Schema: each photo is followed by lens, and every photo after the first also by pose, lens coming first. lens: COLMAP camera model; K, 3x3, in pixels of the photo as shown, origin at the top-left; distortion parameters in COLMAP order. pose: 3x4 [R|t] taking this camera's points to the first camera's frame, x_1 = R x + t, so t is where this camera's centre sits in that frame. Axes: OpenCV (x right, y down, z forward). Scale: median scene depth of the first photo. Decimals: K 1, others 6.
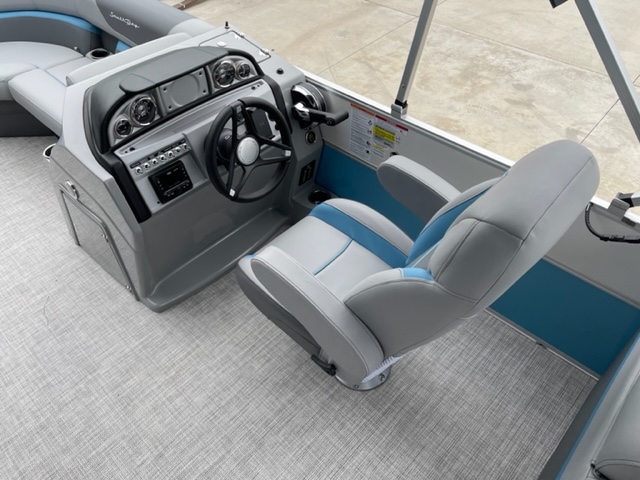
lens RADIAL K [[485.3, 0, 319.1], [0, 485.3, 240.8], [0, 0, 1]] dist [0.089635, -0.111007]
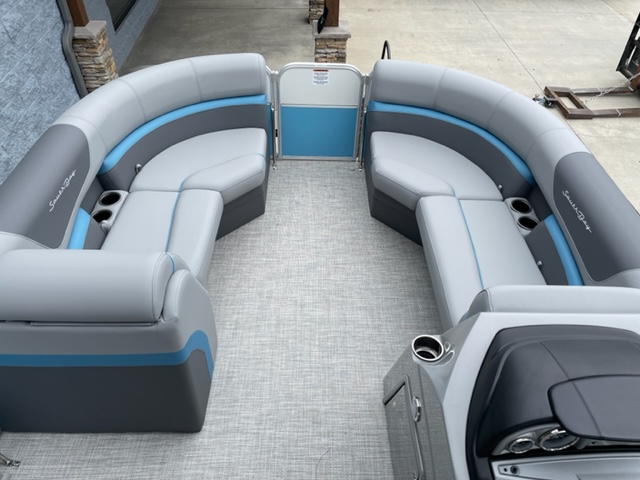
lens RADIAL K [[485.3, 0, 322.8], [0, 485.3, 243.0], [0, 0, 1]] dist [0.089635, -0.111007]
pose [[0.698176, 0.511048, -0.501378, -0.270234], [-0.539332, 0.836002, 0.101099, -0.275657], [0.470819, 0.199824, 0.859302, 0.110732]]
